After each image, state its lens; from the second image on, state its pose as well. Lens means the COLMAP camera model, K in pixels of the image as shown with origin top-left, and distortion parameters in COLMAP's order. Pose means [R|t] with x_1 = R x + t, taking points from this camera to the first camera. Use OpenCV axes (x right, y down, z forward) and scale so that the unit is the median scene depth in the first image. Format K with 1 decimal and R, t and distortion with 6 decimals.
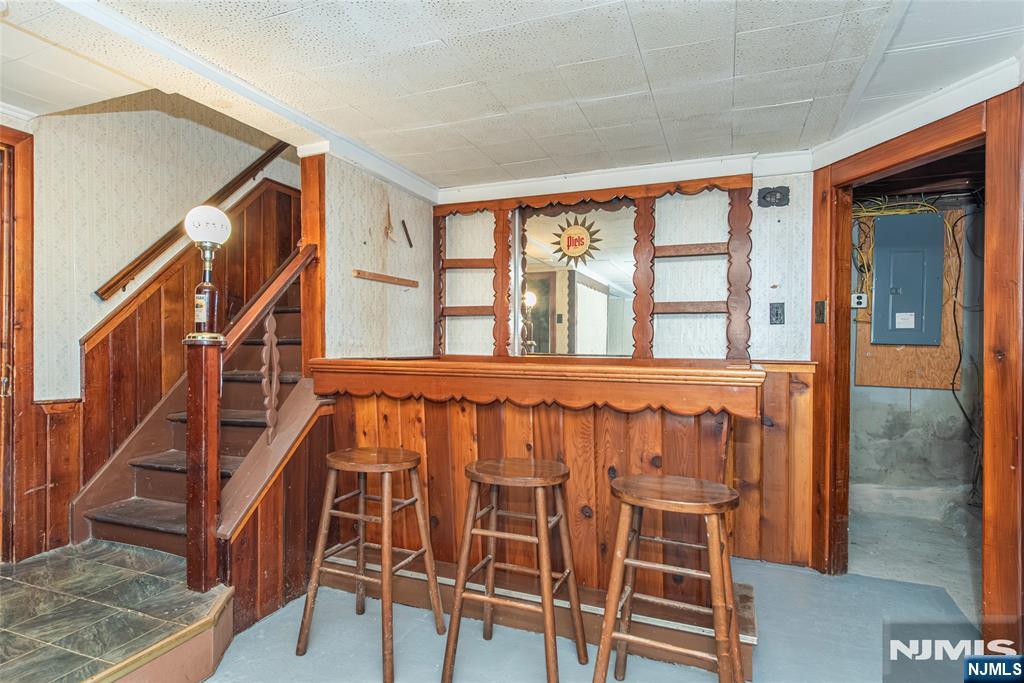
lens RADIAL K [[546.2, 0, 504.8], [0, 546.2, 345.7], [0, 0, 1]] dist [0.003358, 0.000336]
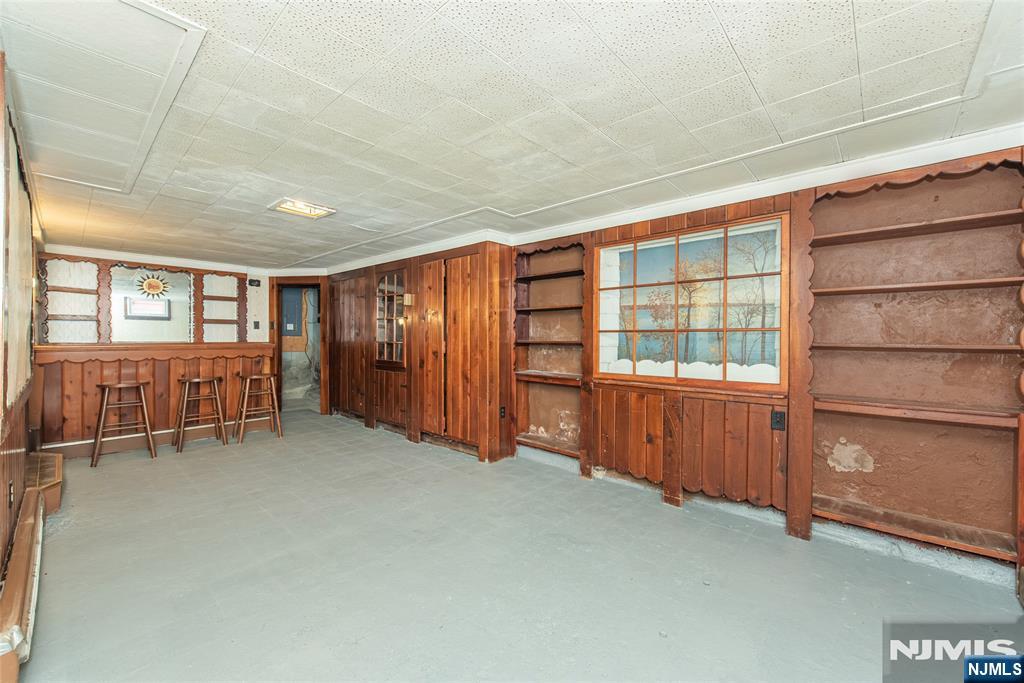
lens RADIAL K [[408.0, 0, 506.1], [0, 408.0, 343.8], [0, 0, 1]] dist [0.008910, -0.003699]
pose [[0.370358, -0.023534, 0.928591, -0.940342], [-0.000690, 0.999672, 0.025610, -0.017366], [-0.928889, -0.010126, 0.370220, -0.925241]]
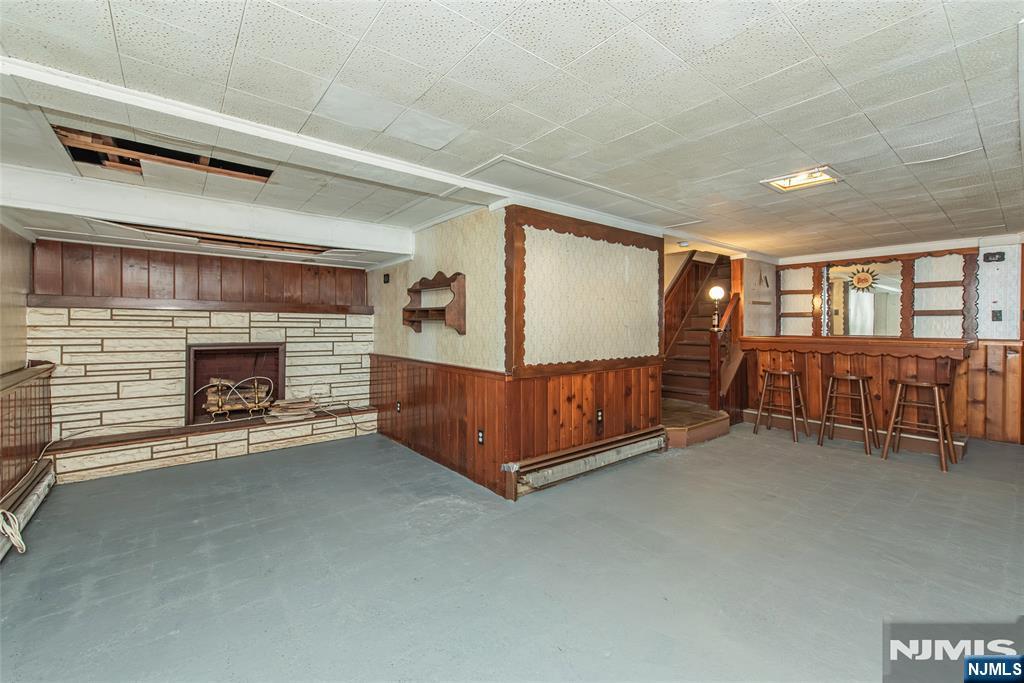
lens RADIAL K [[408.0, 0, 521.1], [0, 408.0, 327.9], [0, 0, 1]] dist [0.008910, -0.003699]
pose [[0.873907, -0.002255, -0.486087, -0.279440], [0.002770, 0.999996, 0.000341, -0.019237], [0.486084, -0.001644, 0.873910, -1.108418]]
